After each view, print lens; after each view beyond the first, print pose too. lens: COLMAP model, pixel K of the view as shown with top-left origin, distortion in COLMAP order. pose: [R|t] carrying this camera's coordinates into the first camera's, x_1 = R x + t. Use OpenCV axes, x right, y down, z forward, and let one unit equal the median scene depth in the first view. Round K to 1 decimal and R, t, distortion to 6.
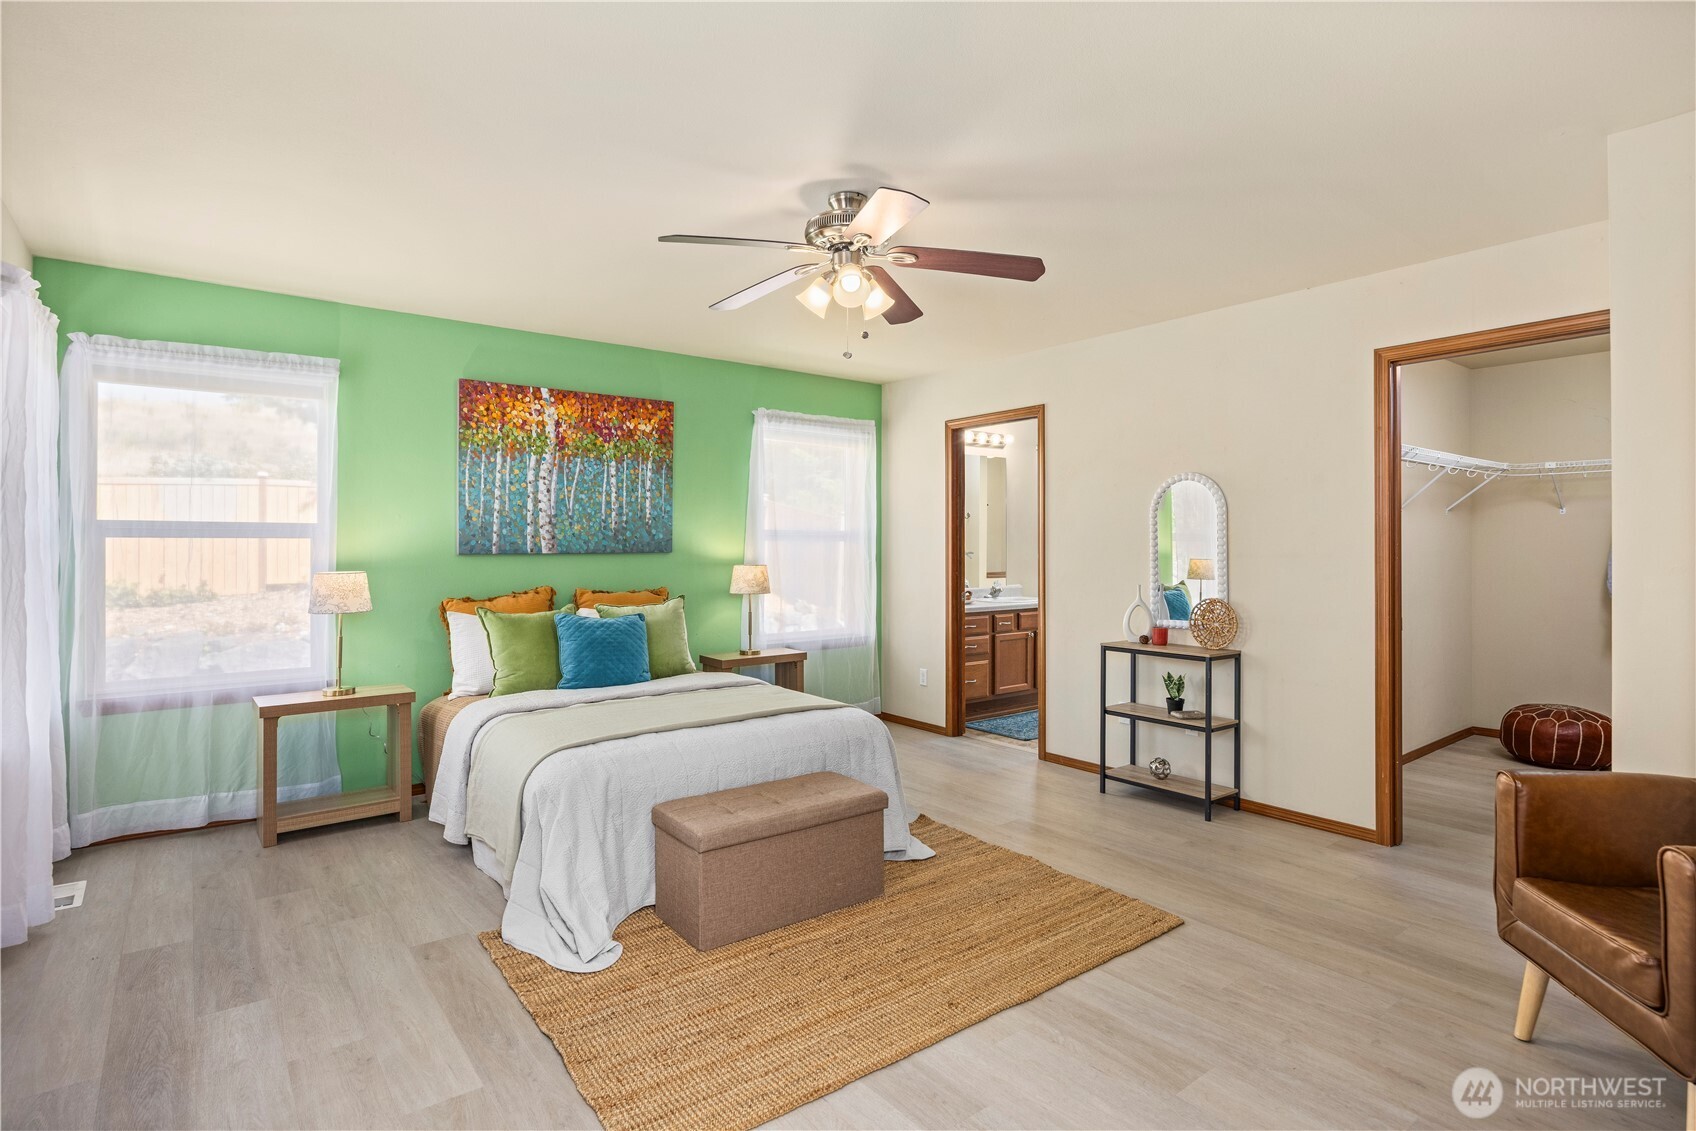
lens RADIAL K [[907.0, 0, 841.1], [0, 907.0, 540.4], [0, 0, 1]] dist [-0.006186, -0.002100]
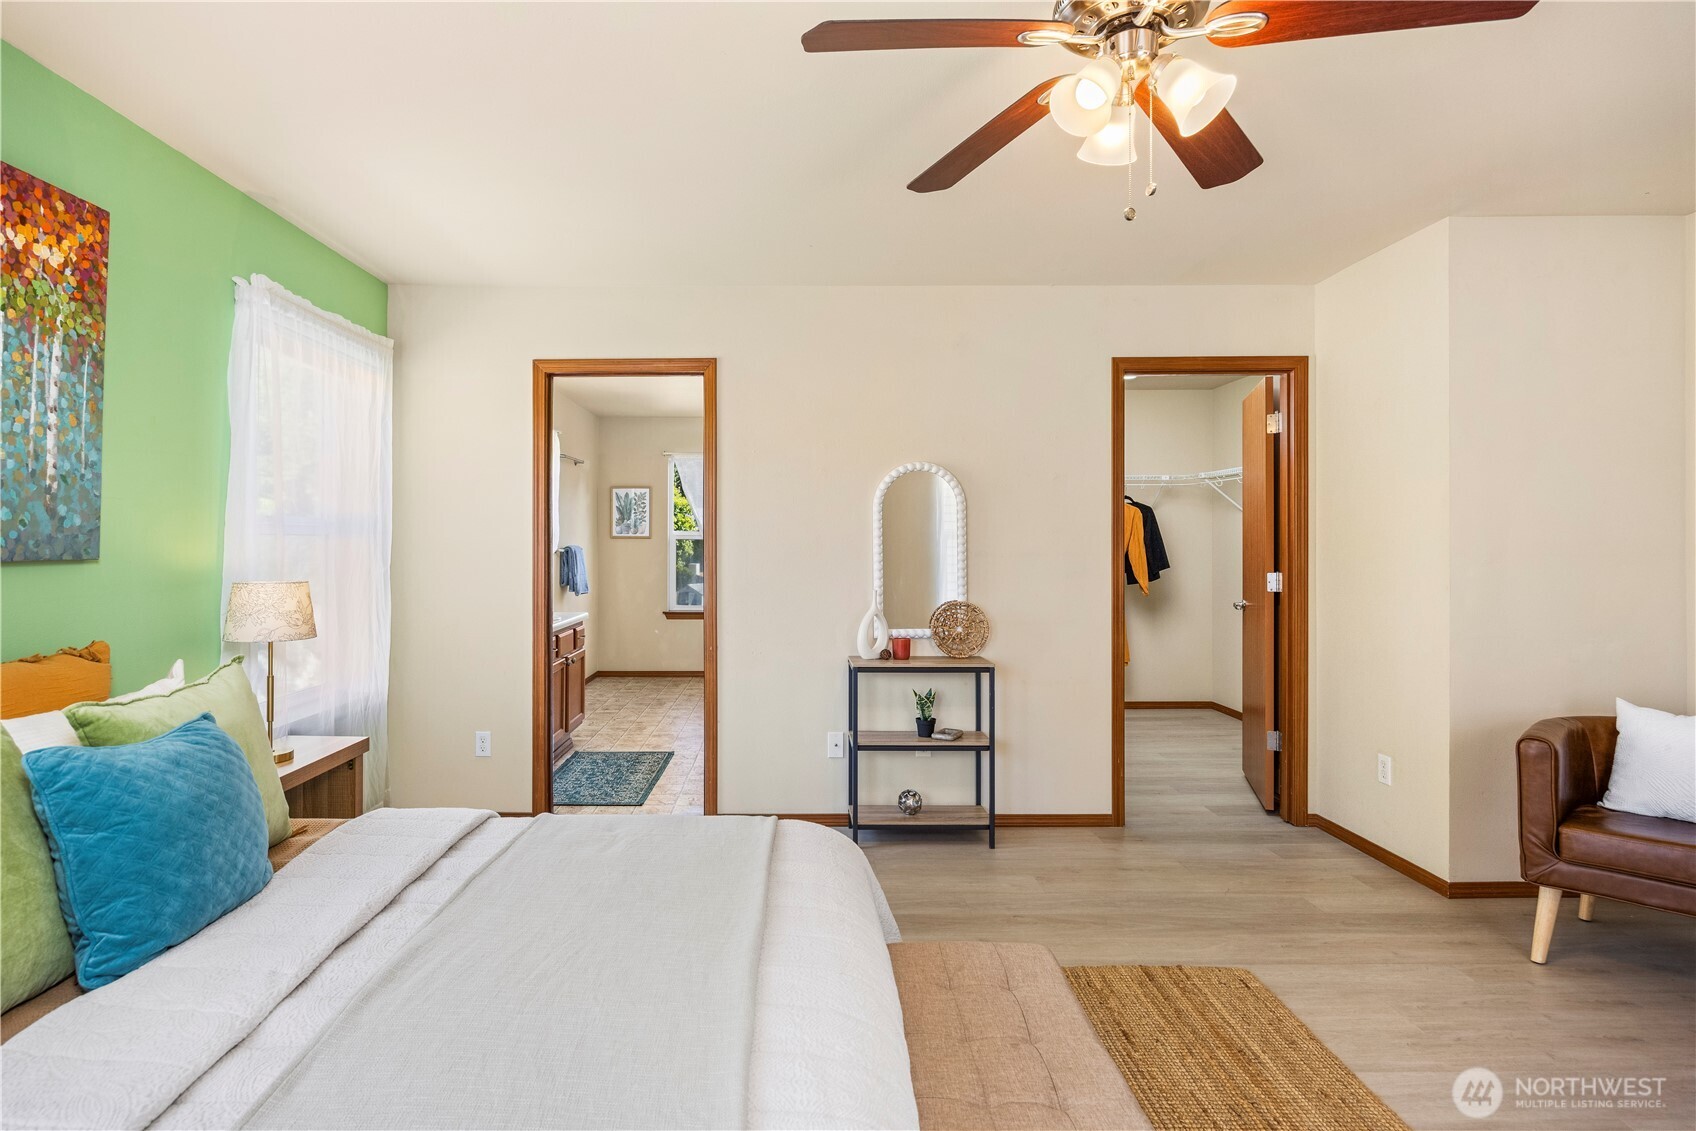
lens RADIAL K [[907.0, 0, 841.1], [0, 907.0, 540.4], [0, 0, 1]] dist [-0.006186, -0.002100]
pose [[0.589808, 0.003262, 0.807537, -0.373657], [-0.003554, 0.999993, -0.001444, 0.004014], [-0.807536, -0.002018, 0.589816, 0.530930]]
